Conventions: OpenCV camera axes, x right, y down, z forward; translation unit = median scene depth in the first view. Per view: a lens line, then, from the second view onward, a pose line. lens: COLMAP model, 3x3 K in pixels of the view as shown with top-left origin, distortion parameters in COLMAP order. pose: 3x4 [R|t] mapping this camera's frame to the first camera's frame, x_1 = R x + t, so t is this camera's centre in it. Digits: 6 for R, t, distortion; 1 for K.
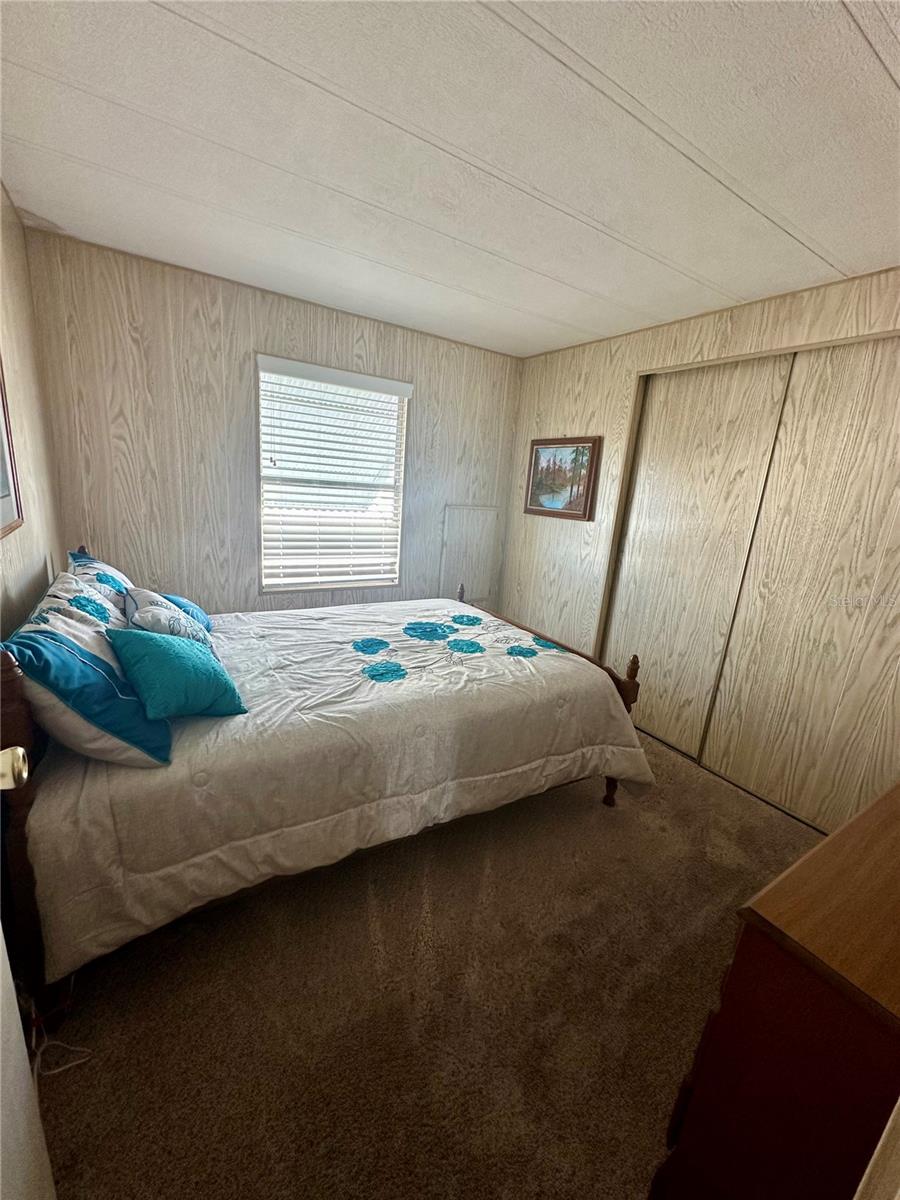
lens RADIAL K [[477.4, 0, 451.9], [0, 477.4, 601.1], [0, 0, 1]] dist [-0.003376, 0.000497]
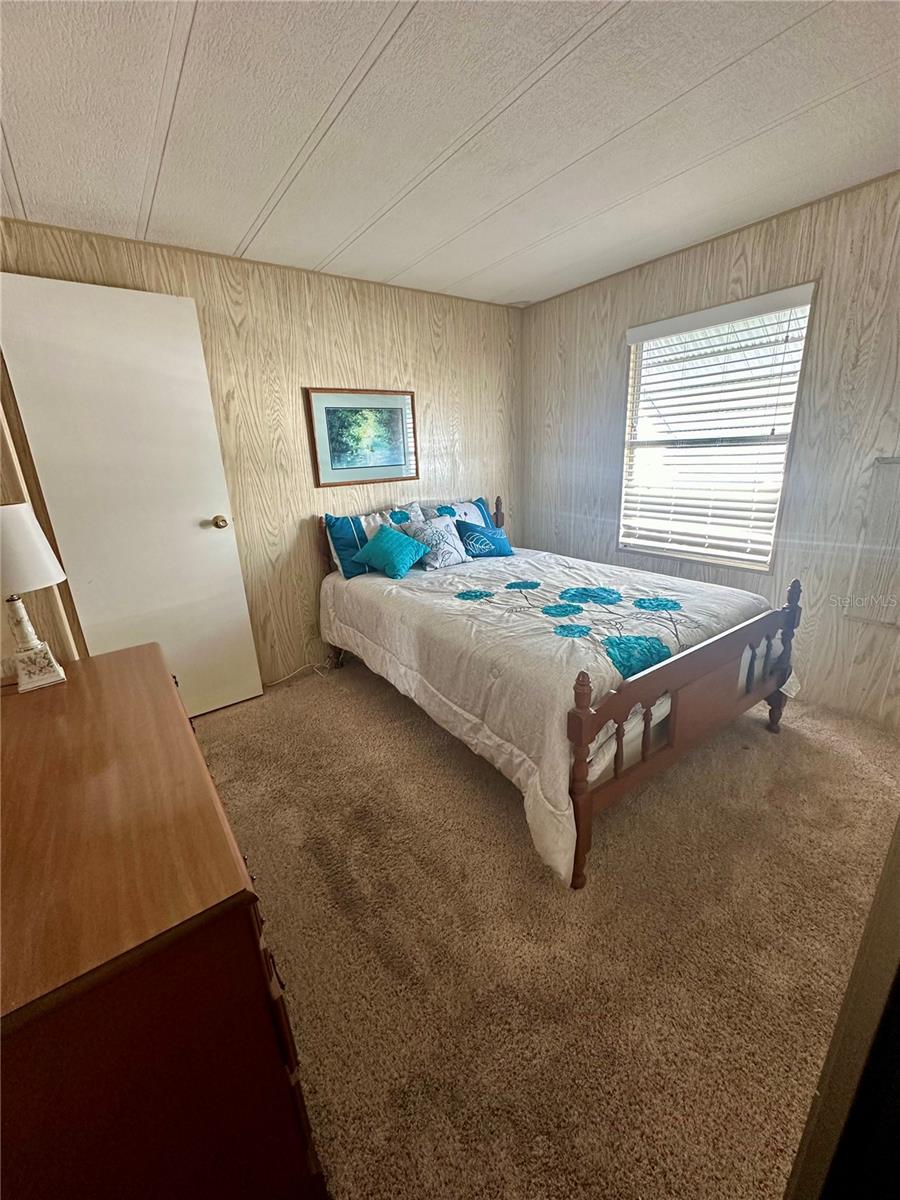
lens RADIAL K [[477.4, 0, 448.1], [0, 477.4, 600.7], [0, 0, 1]] dist [-0.003376, 0.000497]
pose [[0.056429, 0.220934, -0.973655, 0.878980], [-0.198042, 0.958308, 0.205974, -0.067192], [0.978568, 0.181202, 0.097831, 0.665681]]
